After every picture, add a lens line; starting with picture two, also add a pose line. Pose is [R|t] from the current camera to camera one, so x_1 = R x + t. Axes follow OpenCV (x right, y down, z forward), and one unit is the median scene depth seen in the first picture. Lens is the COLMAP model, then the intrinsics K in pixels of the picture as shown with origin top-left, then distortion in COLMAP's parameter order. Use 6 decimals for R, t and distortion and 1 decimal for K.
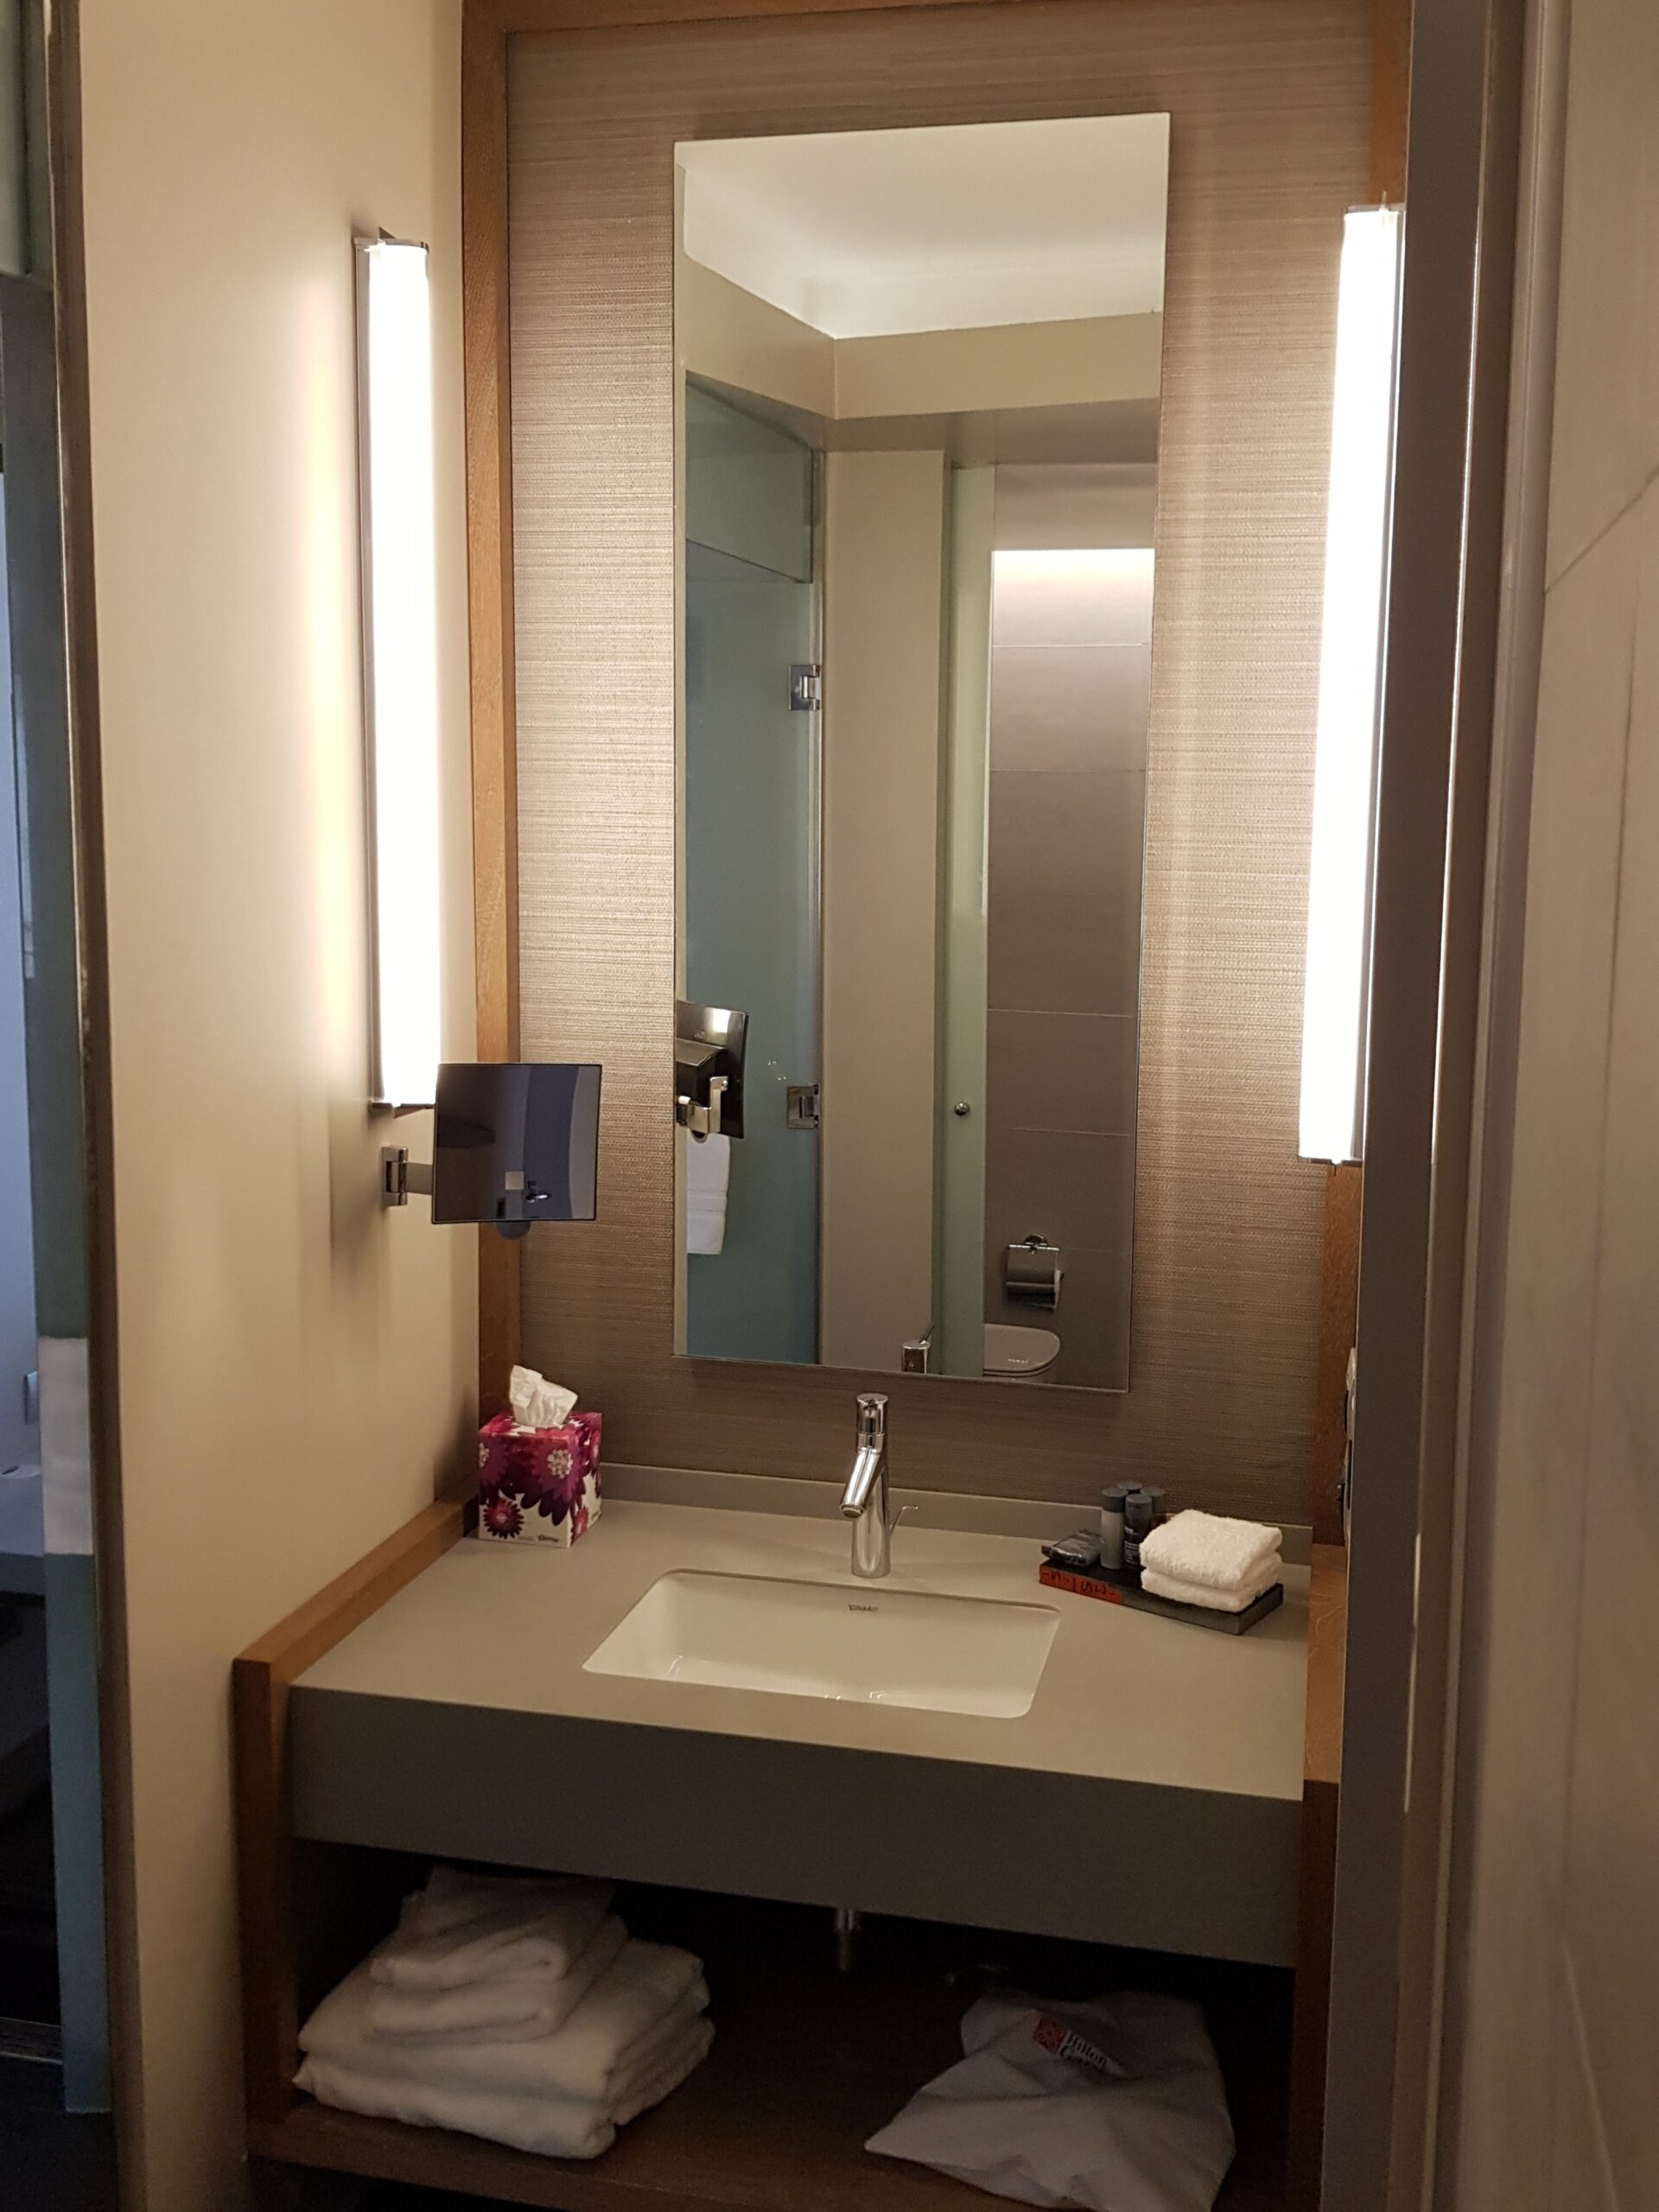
lens RADIAL K [[2498.1, 0, 829.5], [0, 2498.1, 1106.0], [0, 0, 1]] dist [0.109641, 0.014789]
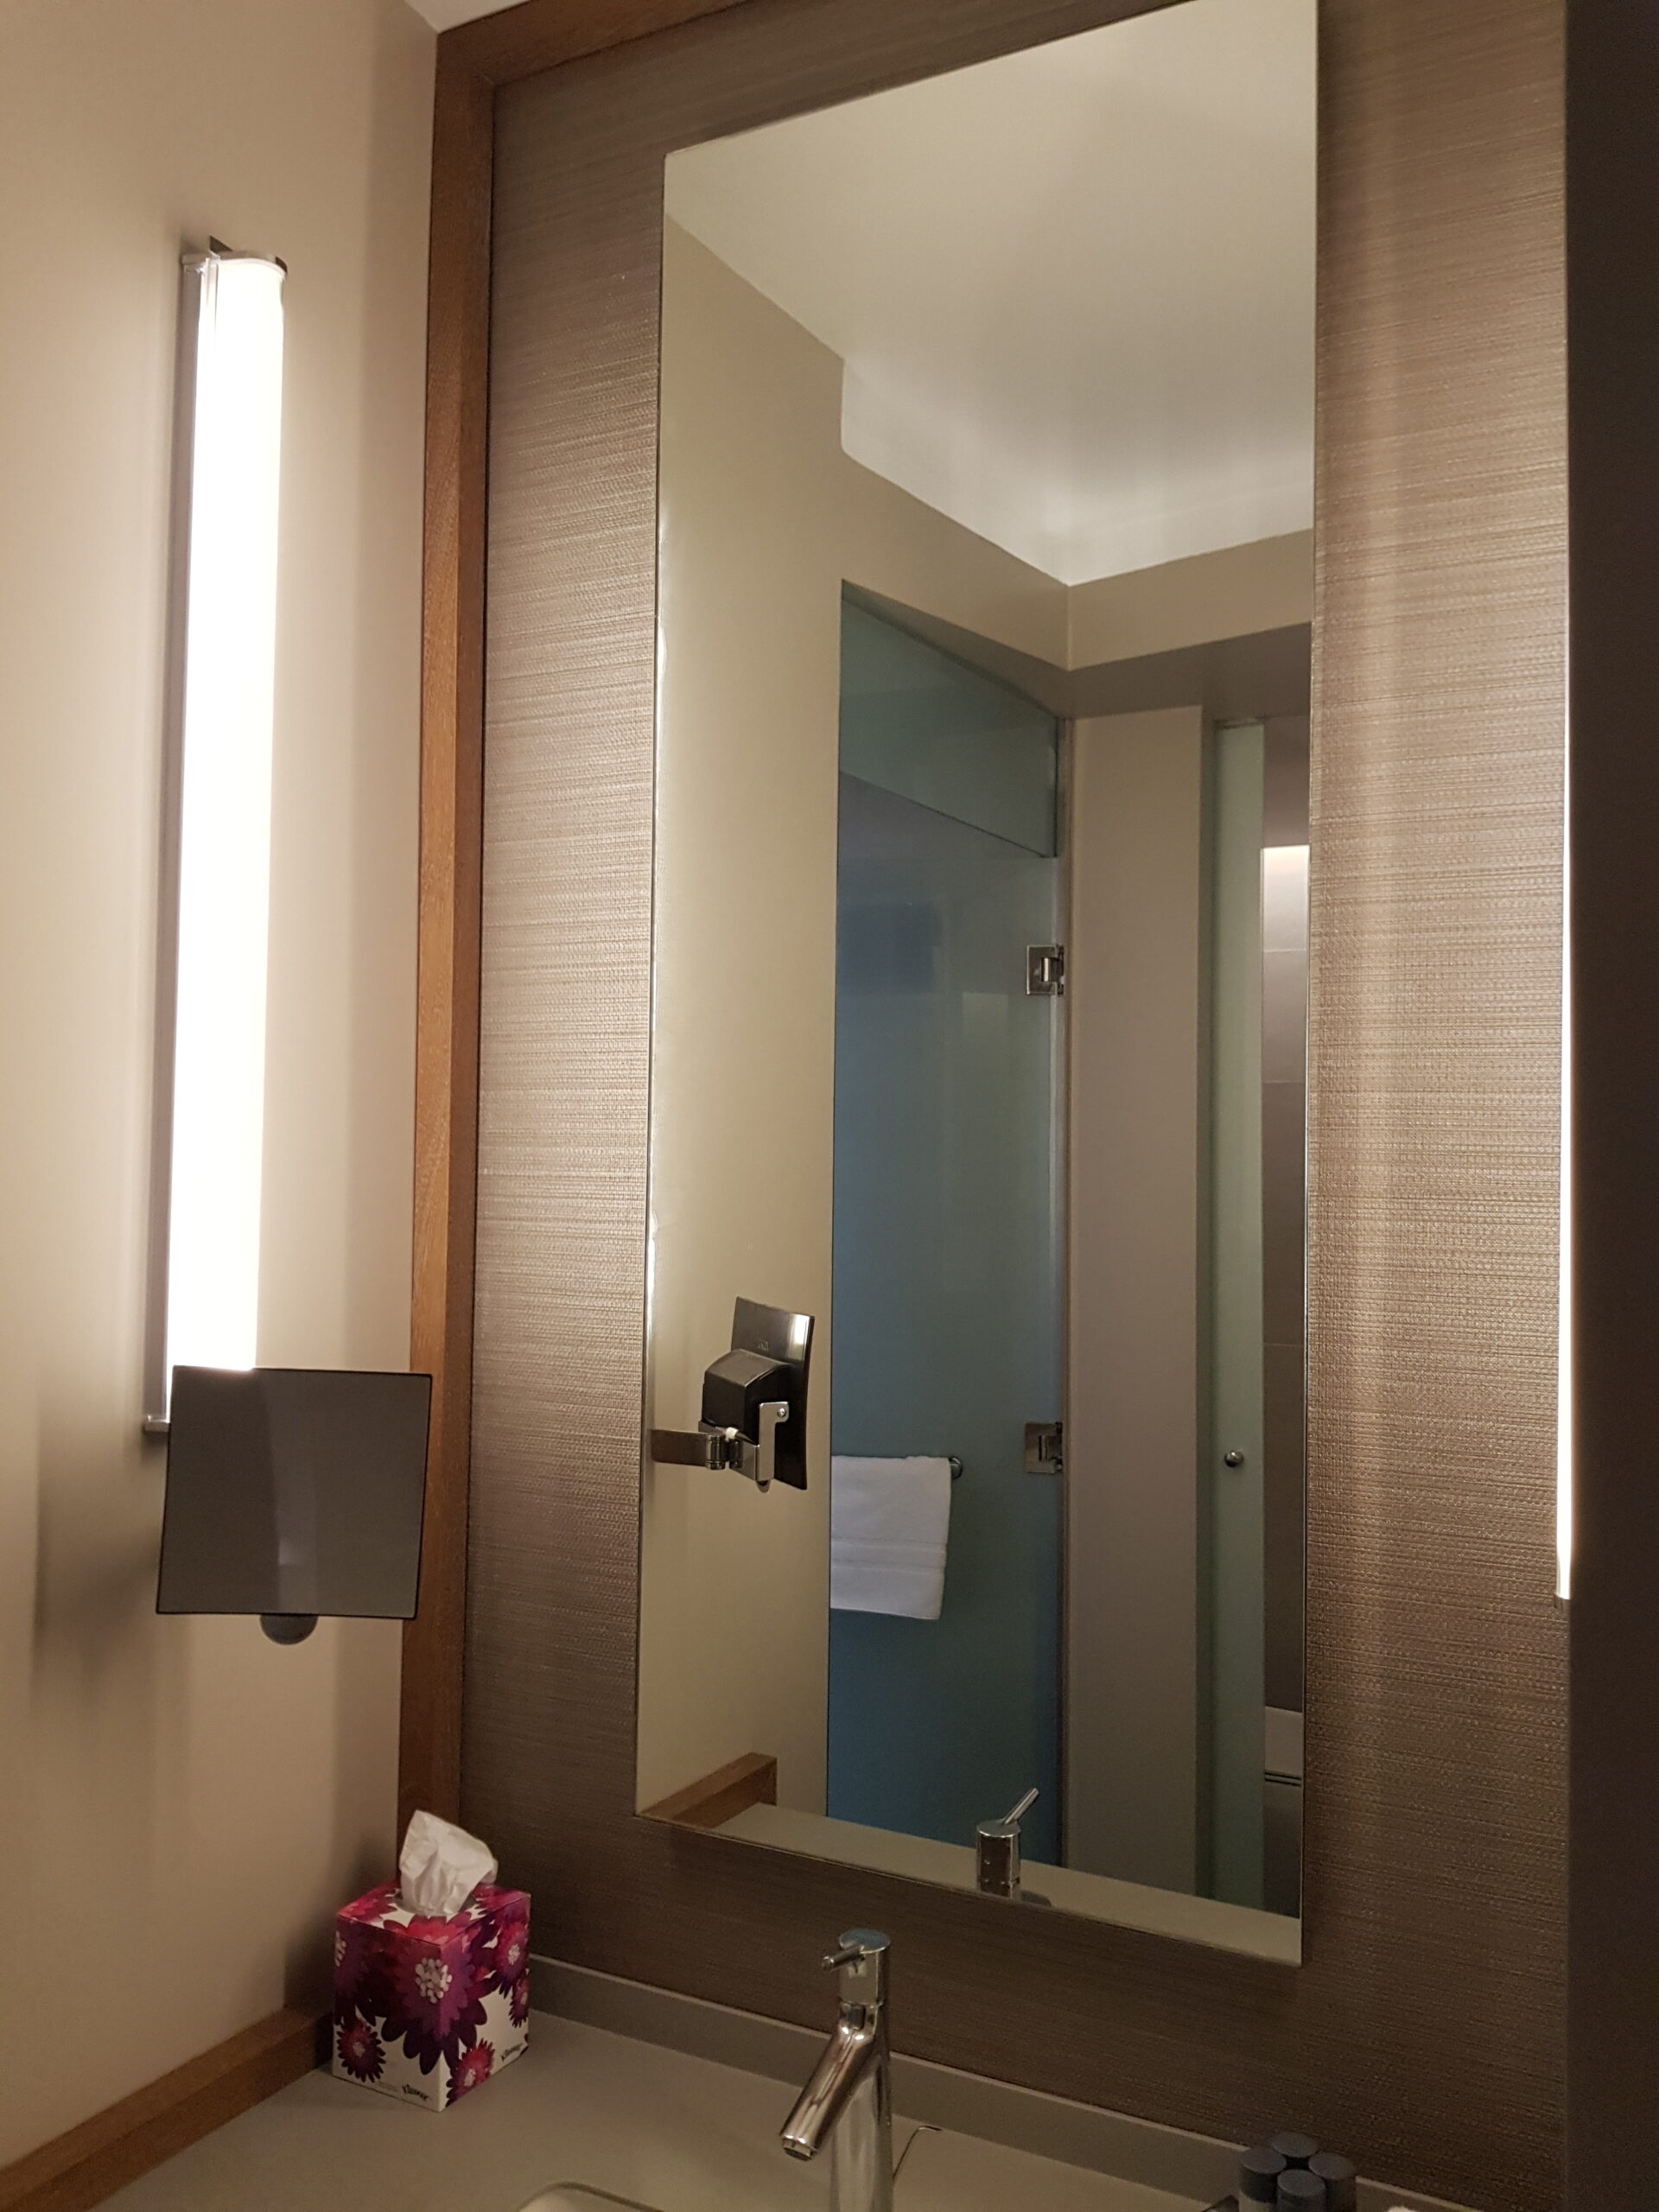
lens RADIAL K [[1840.2, 0, 829.5], [0, 1840.2, 1106.0], [0, 0, 1]] dist [0.082089, -0.161257]
pose [[0.963587, -0.006514, -0.267316, 0.128066], [-0.040069, 0.984898, -0.168433, -0.007645], [0.264376, 0.173011, 0.948774, 0.511847]]
